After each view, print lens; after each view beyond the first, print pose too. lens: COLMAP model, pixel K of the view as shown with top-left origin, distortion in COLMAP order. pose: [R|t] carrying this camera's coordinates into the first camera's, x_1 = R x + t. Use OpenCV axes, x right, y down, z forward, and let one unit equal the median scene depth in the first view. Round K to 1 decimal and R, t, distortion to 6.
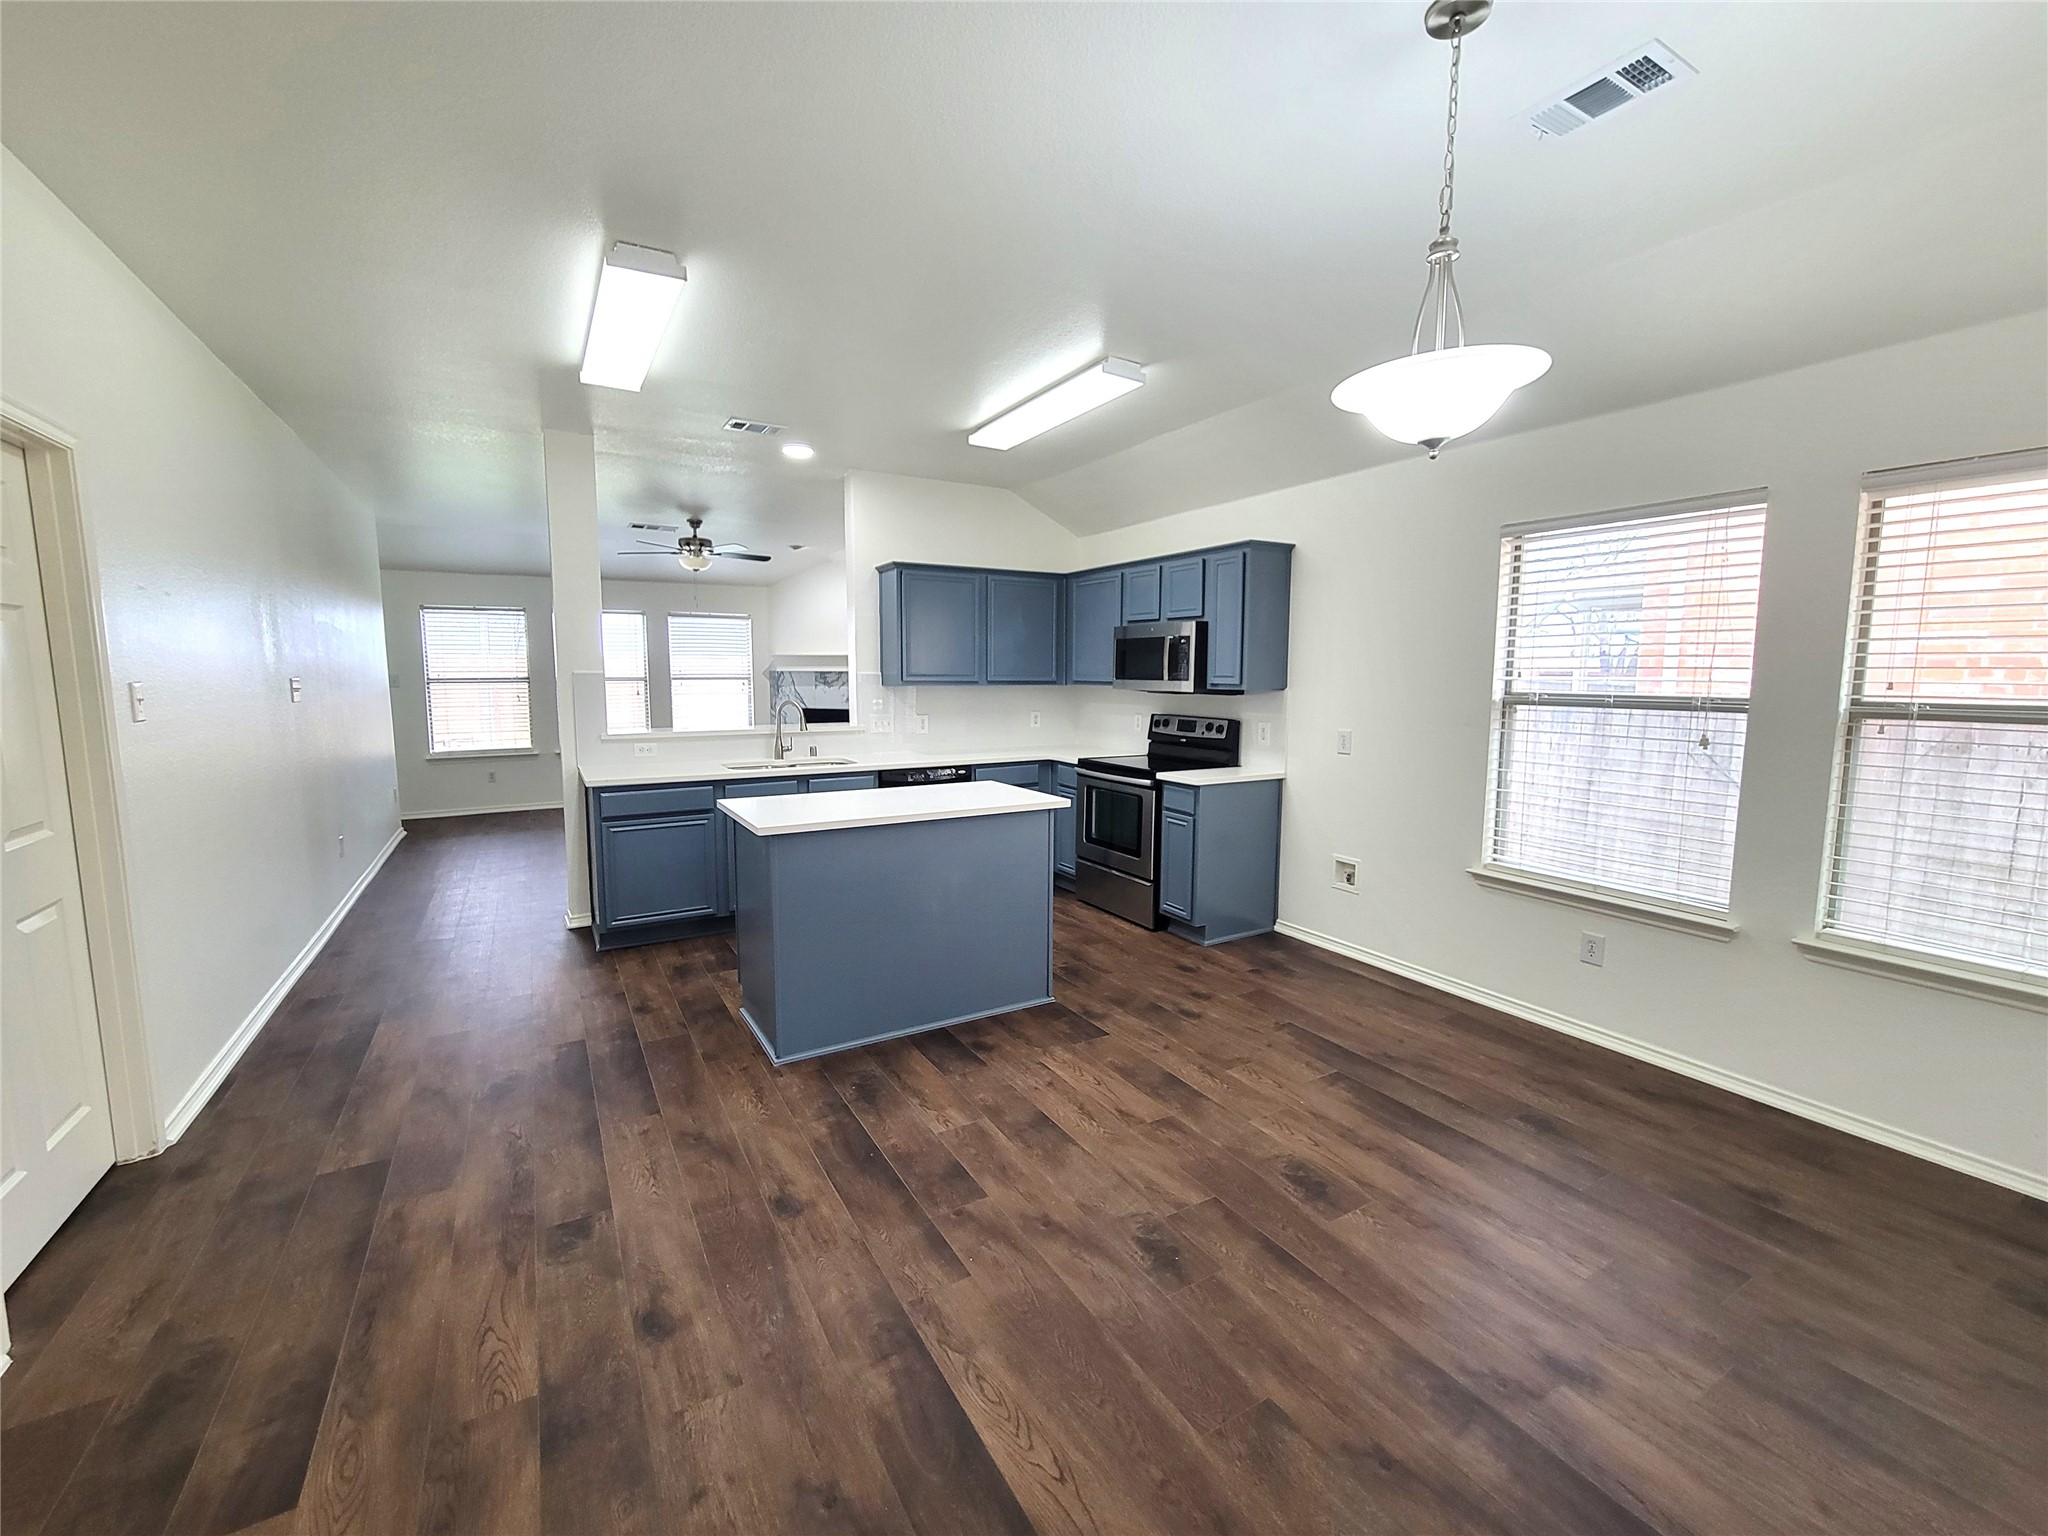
lens RADIAL K [[834.7, 0, 1018.5], [0, 834.7, 765.8], [0, 0, 1]] dist [0.000770, -0.000254]
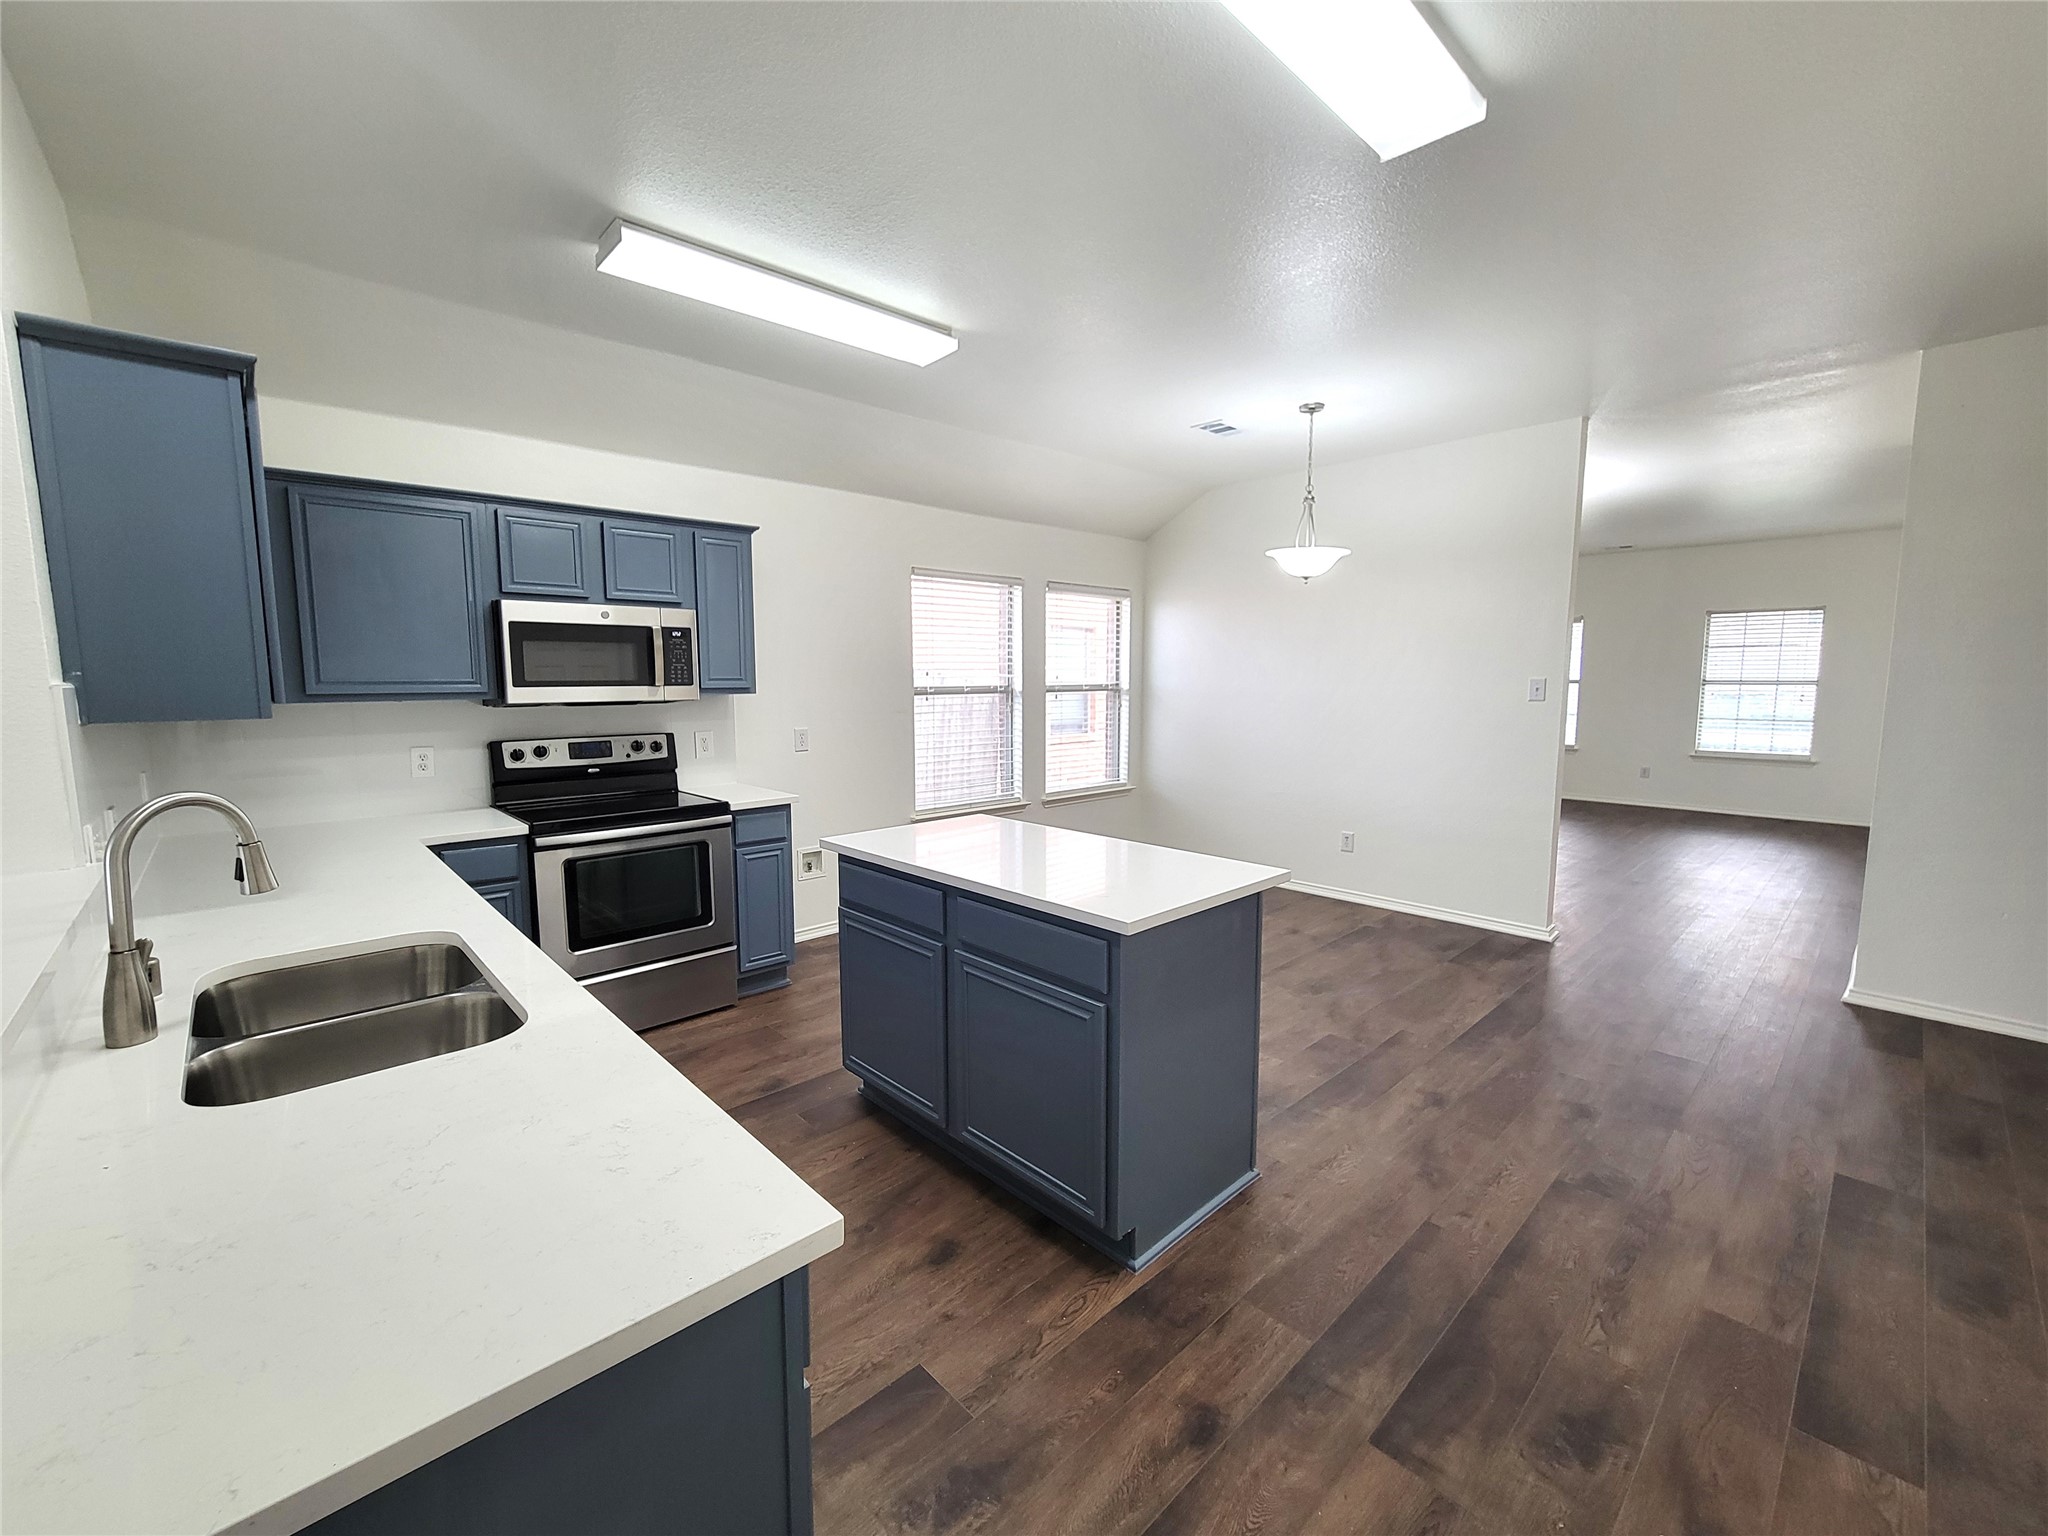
lens RADIAL K [[834.7, 0, 1018.5], [0, 834.7, 765.8], [0, 0, 1]] dist [0.000770, -0.000254]
pose [[-0.217519, -0.113232, 0.969466, -0.983794], [0.112995, 0.983649, 0.140241, -0.160289], [-0.969494, 0.140050, -0.201167, 1.355650]]
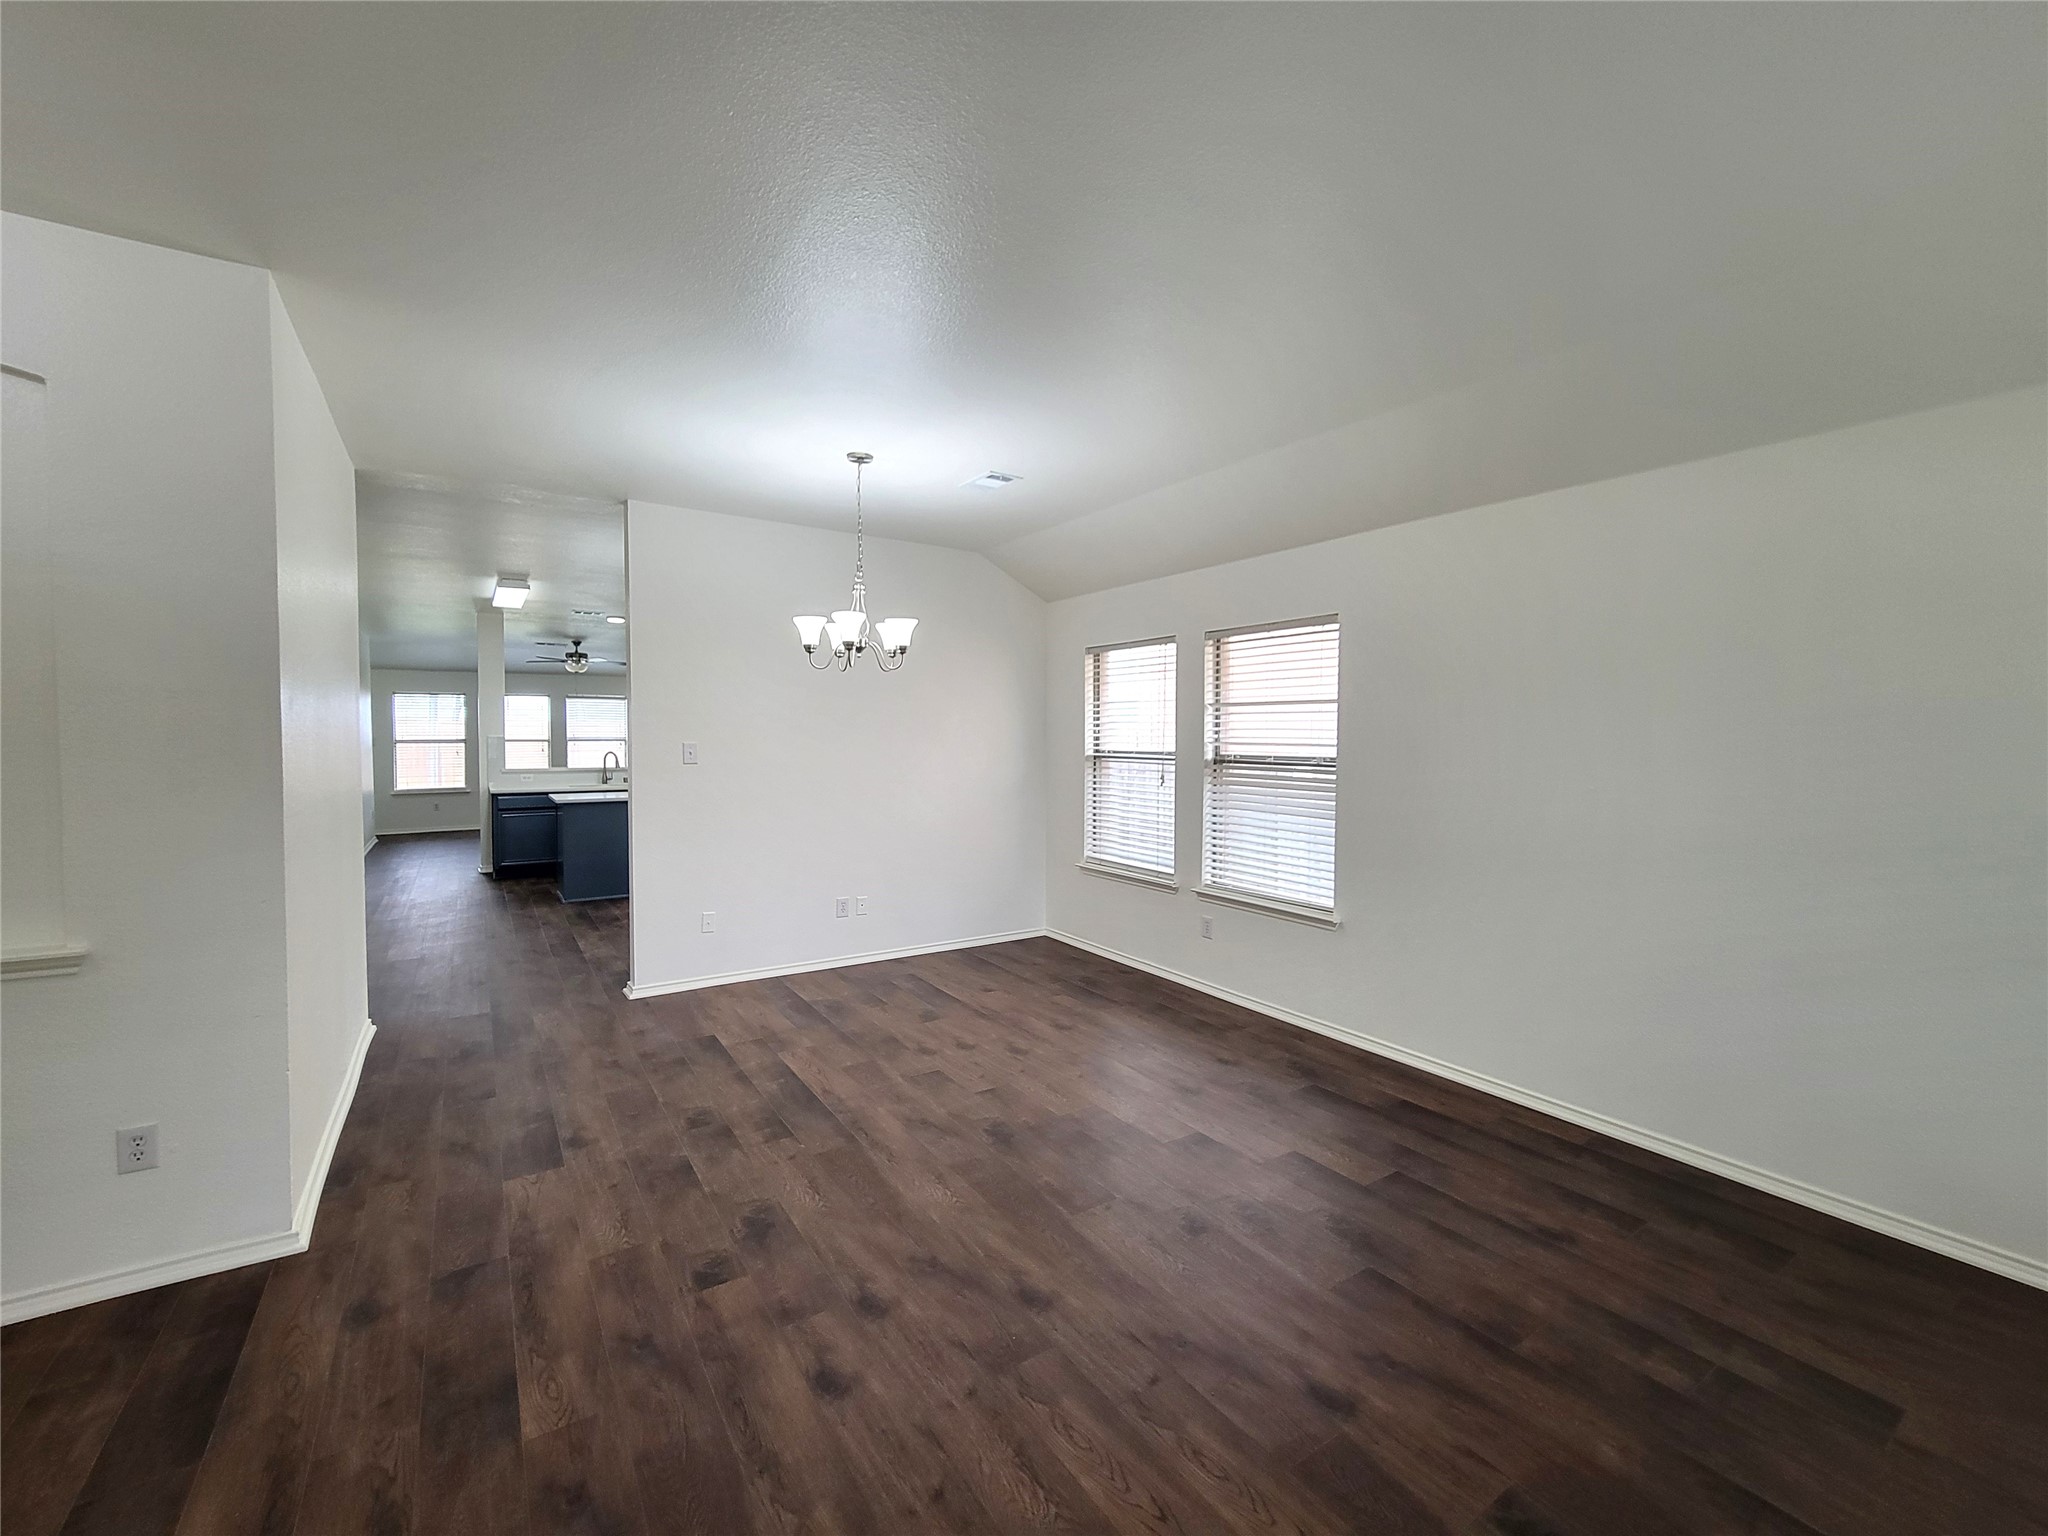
lens RADIAL K [[871.1, 0, 1024.0], [0, 871.1, 768.0], [0, 0, 1]] dist [0.009270, -0.000016]
pose [[0.999358, 0.001765, 0.035770, 0.400171], [0.001147, 0.996696, -0.081212, 0.082347], [-0.035795, 0.081201, 0.996055, -0.662951]]
